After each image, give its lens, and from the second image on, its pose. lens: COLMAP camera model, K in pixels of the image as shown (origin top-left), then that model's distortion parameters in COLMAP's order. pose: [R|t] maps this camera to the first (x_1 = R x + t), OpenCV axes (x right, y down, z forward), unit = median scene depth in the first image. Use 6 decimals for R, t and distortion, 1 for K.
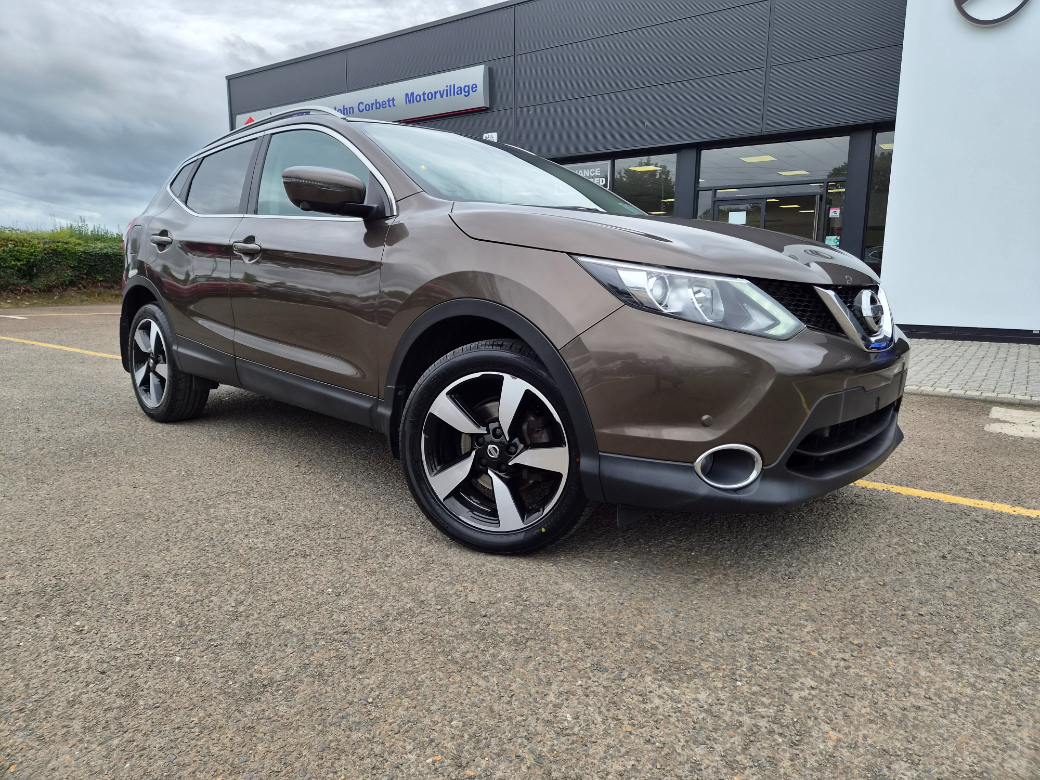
lens RADIAL K [[691.8, 0, 528.3], [0, 691.8, 384.3], [0, 0, 1]] dist [0.053647, -0.039303]
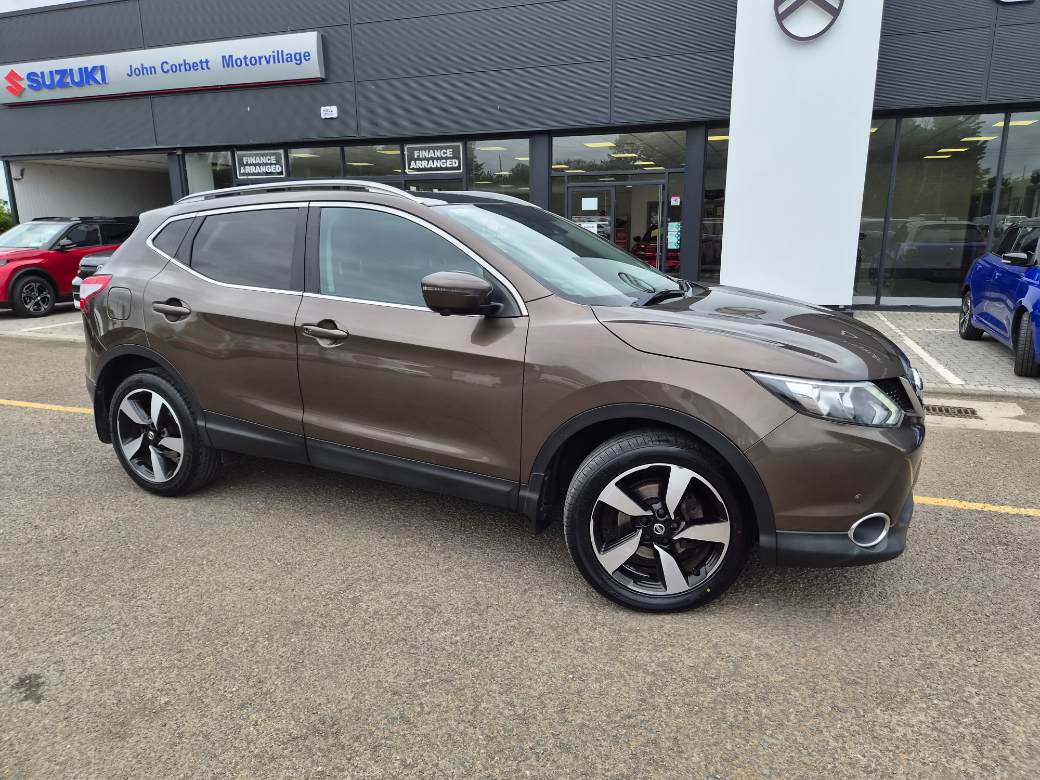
lens RADIAL K [[691.8, 0, 524.9], [0, 691.8, 397.0], [0, 0, 1]] dist [0.053647, -0.039303]
pose [[0.957481, -0.083561, 0.276128, -0.504372], [0.060591, 0.994032, 0.090710, -0.215813], [-0.282060, -0.070122, 0.956831, -0.037397]]
